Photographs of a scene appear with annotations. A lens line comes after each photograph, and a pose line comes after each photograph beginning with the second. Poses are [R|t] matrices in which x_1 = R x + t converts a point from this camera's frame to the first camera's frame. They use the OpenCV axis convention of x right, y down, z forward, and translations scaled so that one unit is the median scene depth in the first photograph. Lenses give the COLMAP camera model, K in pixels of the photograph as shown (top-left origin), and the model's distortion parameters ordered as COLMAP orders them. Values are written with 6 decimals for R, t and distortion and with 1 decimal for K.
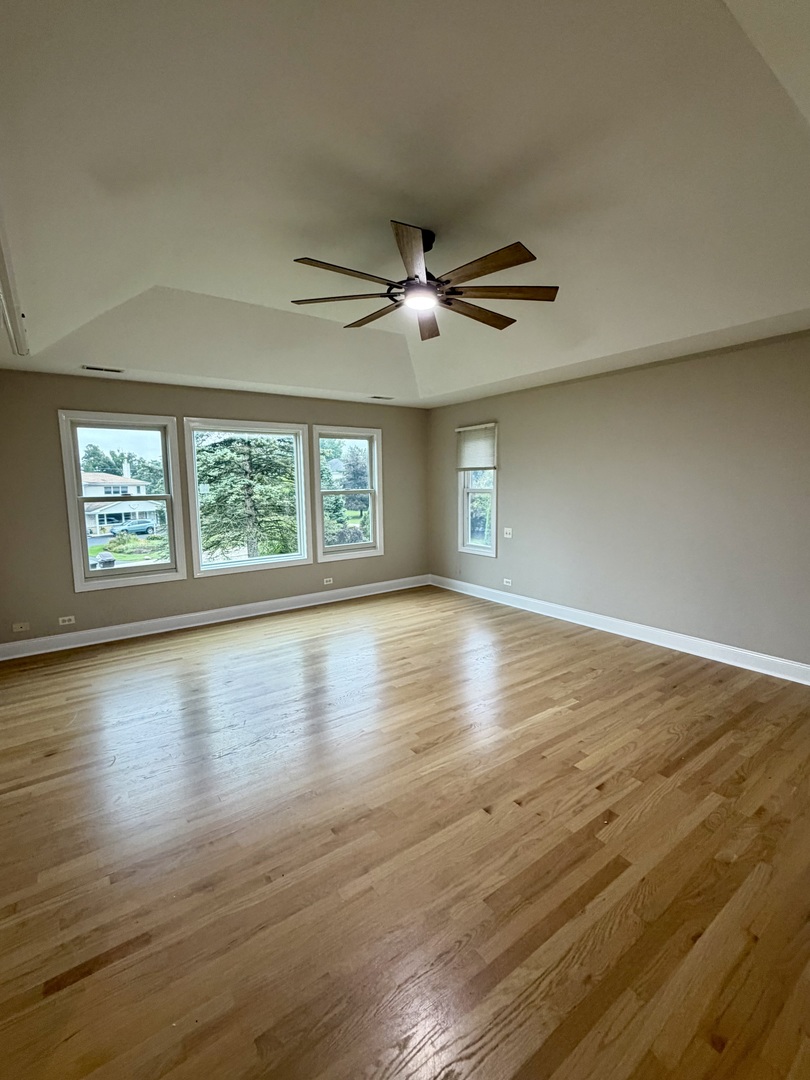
lens RADIAL K [[482.0, 0, 403.7], [0, 482.0, 539.8], [0, 0, 1]] dist [-0.002361, -0.000312]
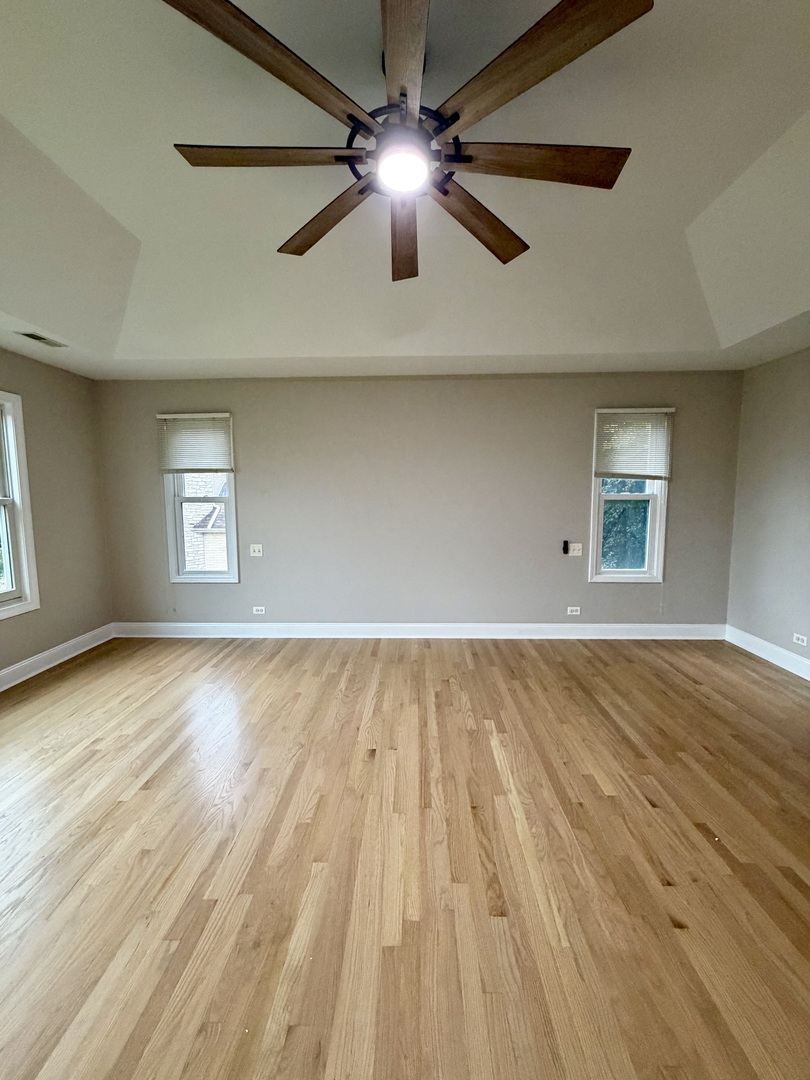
lens RADIAL K [[431.4, 0, 408.0], [0, 431.4, 538.9], [0, 0, 1]] dist [-0.001885, -0.000205]
pose [[0.602047, -0.074747, 0.794954, -0.280479], [0.095011, 0.995241, 0.021624, -0.033332], [-0.792787, 0.062511, 0.606284, 0.467502]]
